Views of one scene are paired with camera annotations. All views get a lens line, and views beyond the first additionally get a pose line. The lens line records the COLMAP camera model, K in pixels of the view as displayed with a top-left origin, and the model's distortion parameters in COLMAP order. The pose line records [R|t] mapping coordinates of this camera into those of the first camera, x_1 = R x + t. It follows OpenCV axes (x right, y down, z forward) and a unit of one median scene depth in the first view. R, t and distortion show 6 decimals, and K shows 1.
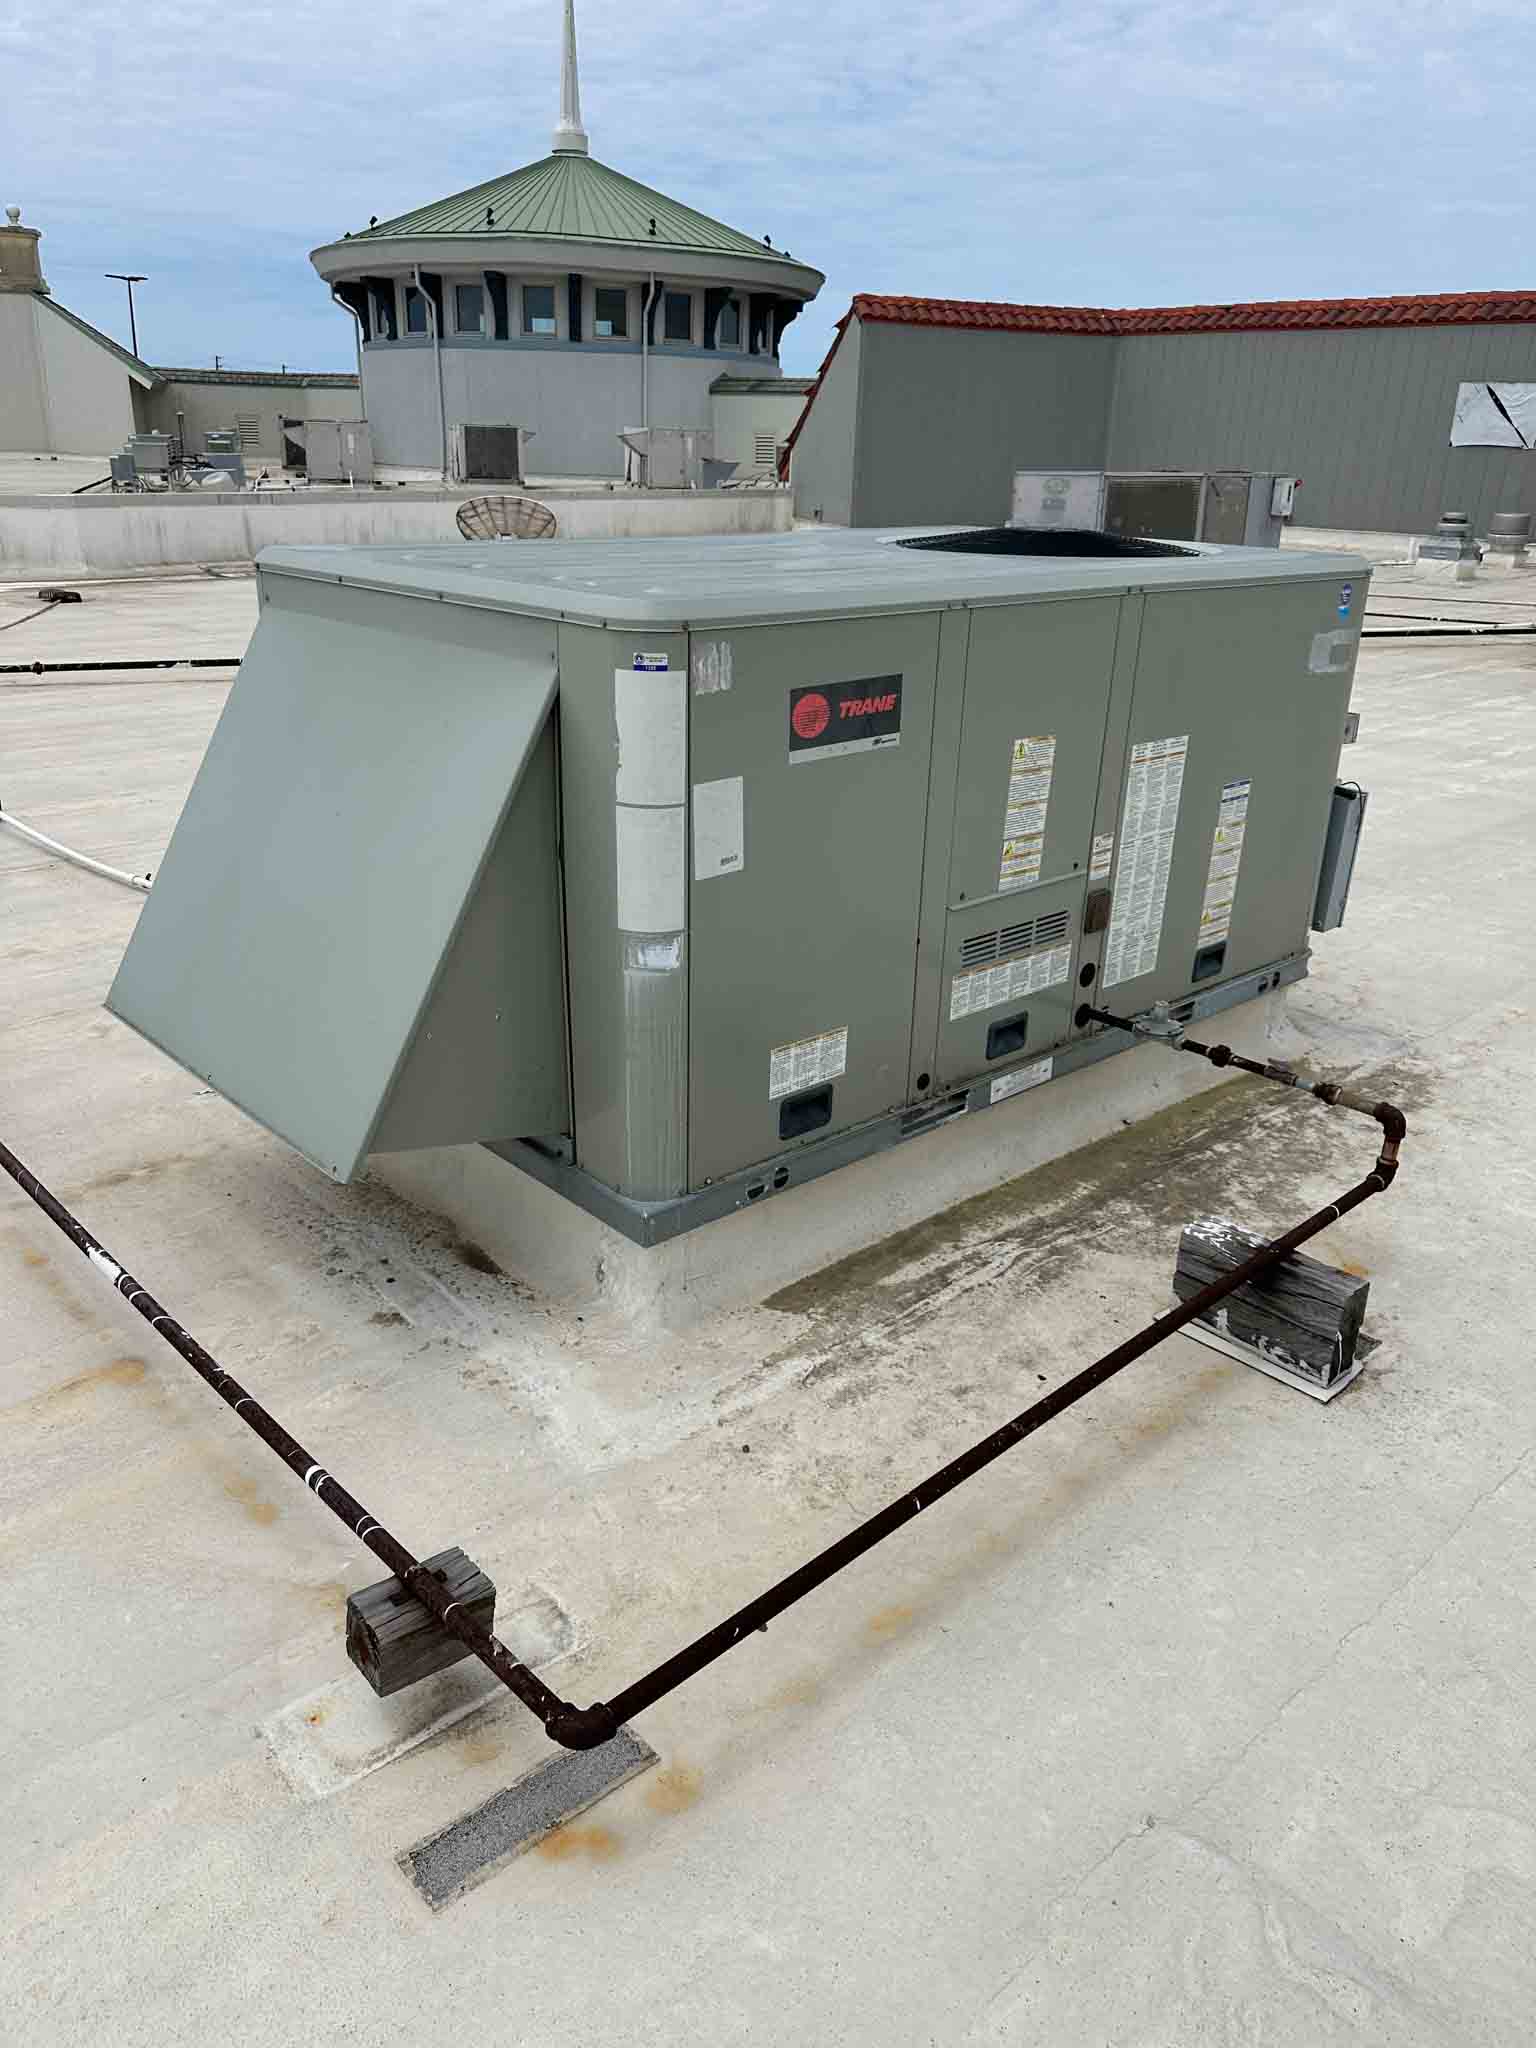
lens RADIAL K [[1442.9, 0, 762.3], [0, 1442.9, 1038.4], [0, 0, 1]] dist [0.023182, -0.032378]
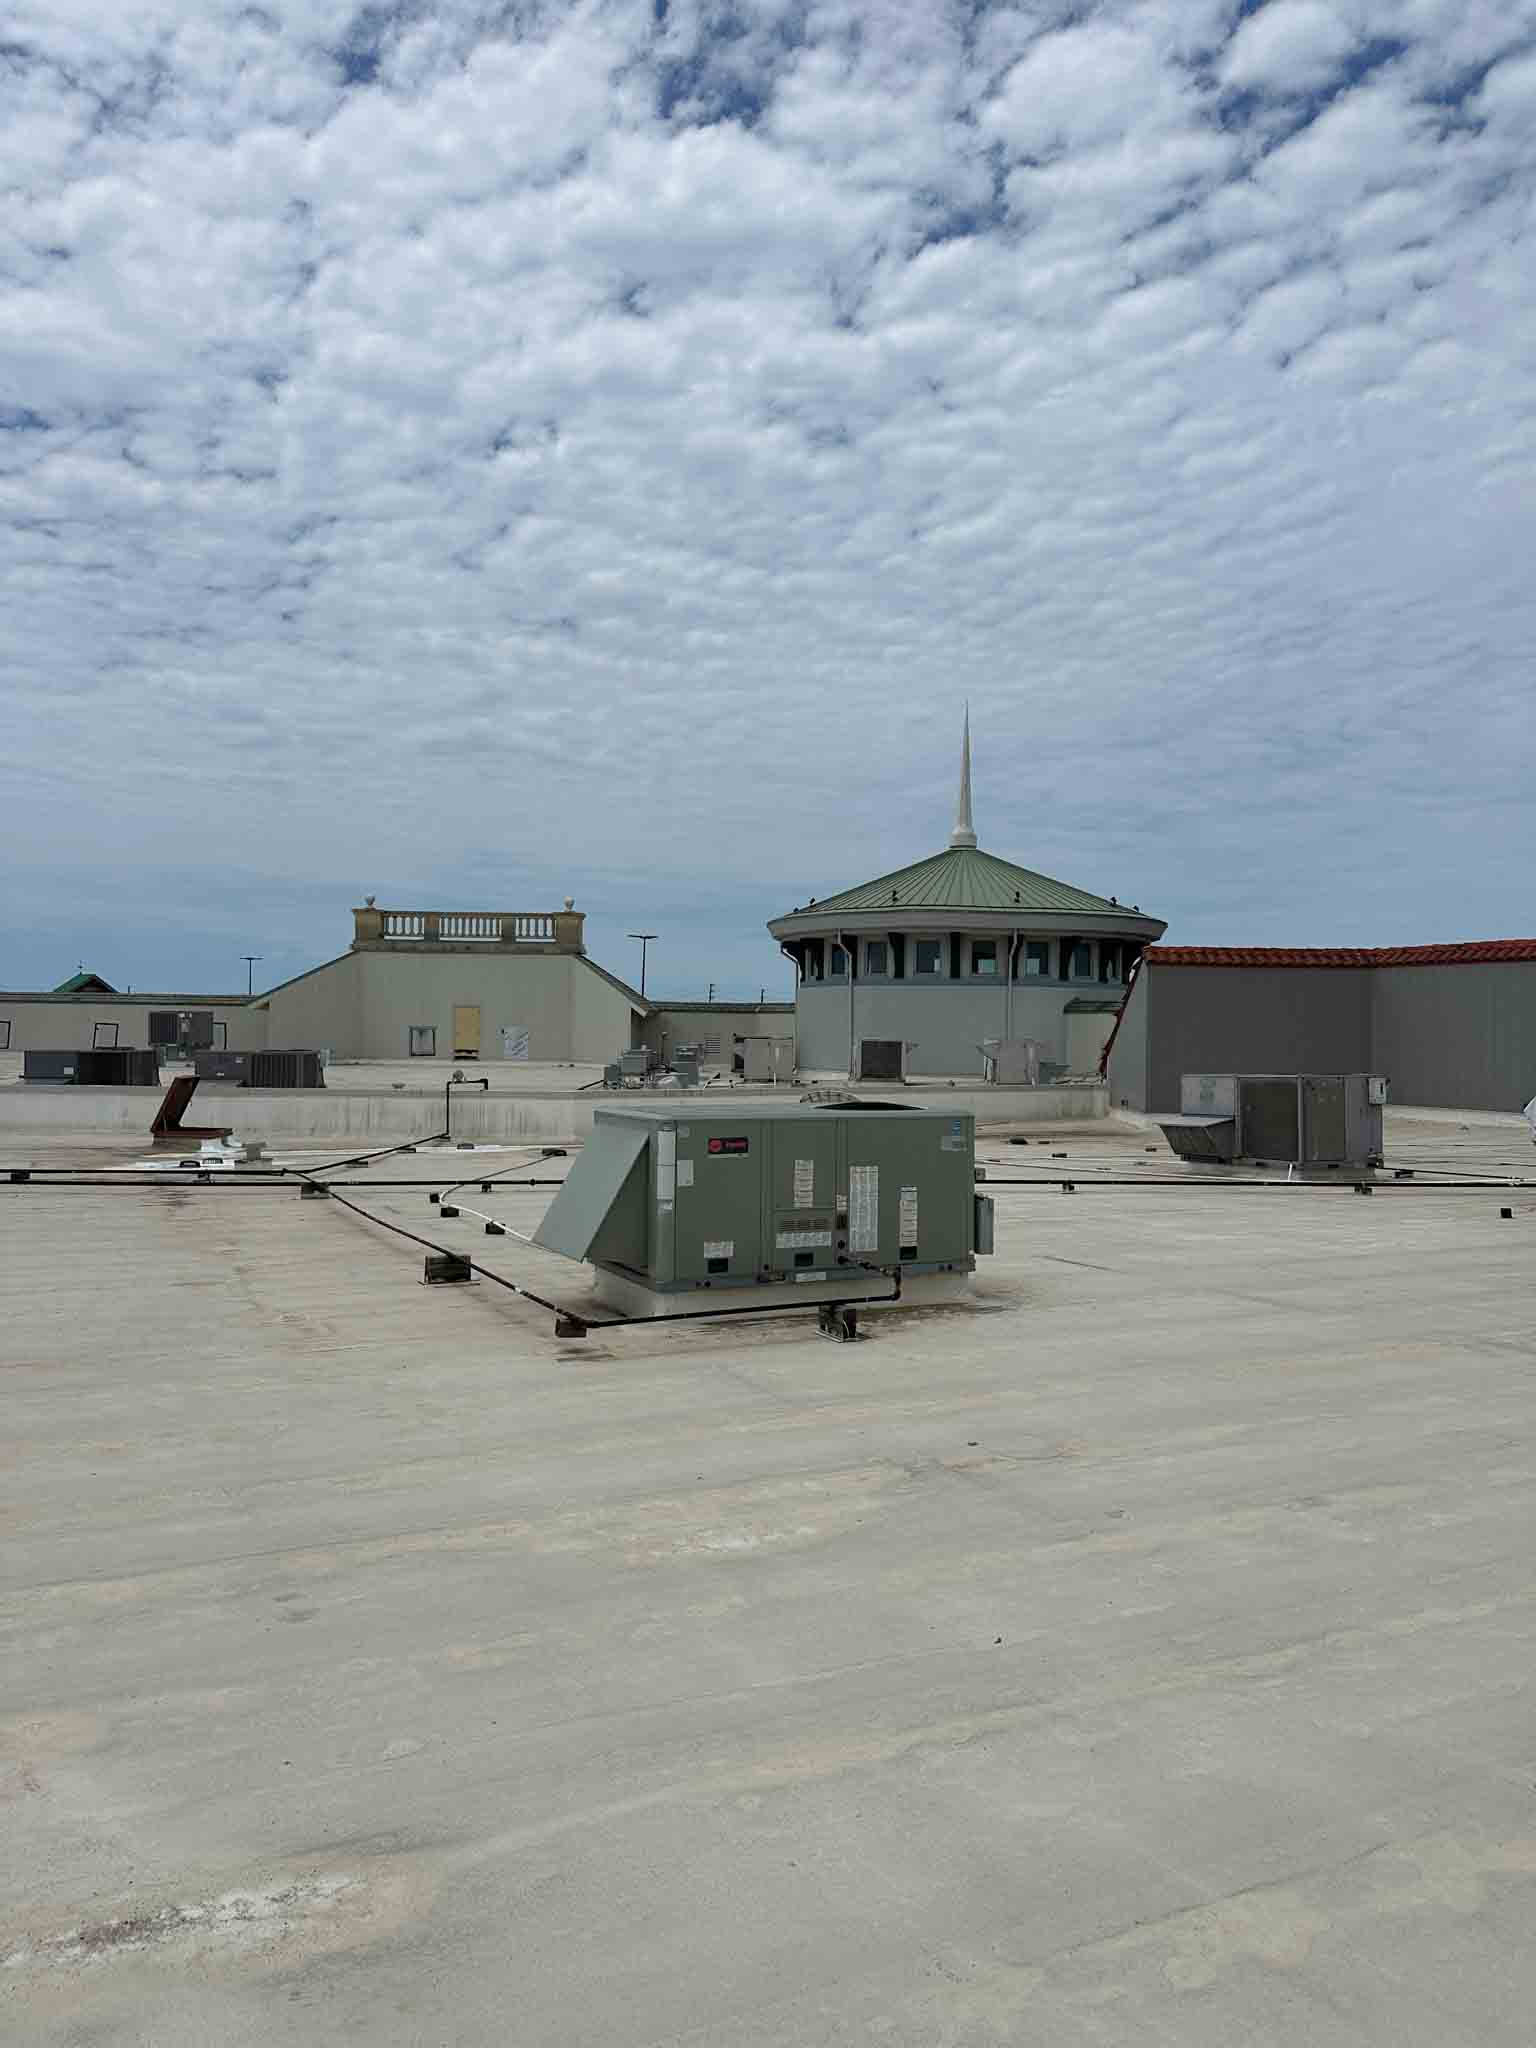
lens RADIAL K [[1442.9, 0, 769.6], [0, 1442.9, 1024.7], [0, 0, 1]] dist [0.023182, -0.032378]
pose [[0.957089, -0.015882, -0.289358, 0.092391], [-0.099159, 0.920277, -0.378495, 0.065241], [0.272300, 0.390946, 0.879212, -0.173665]]
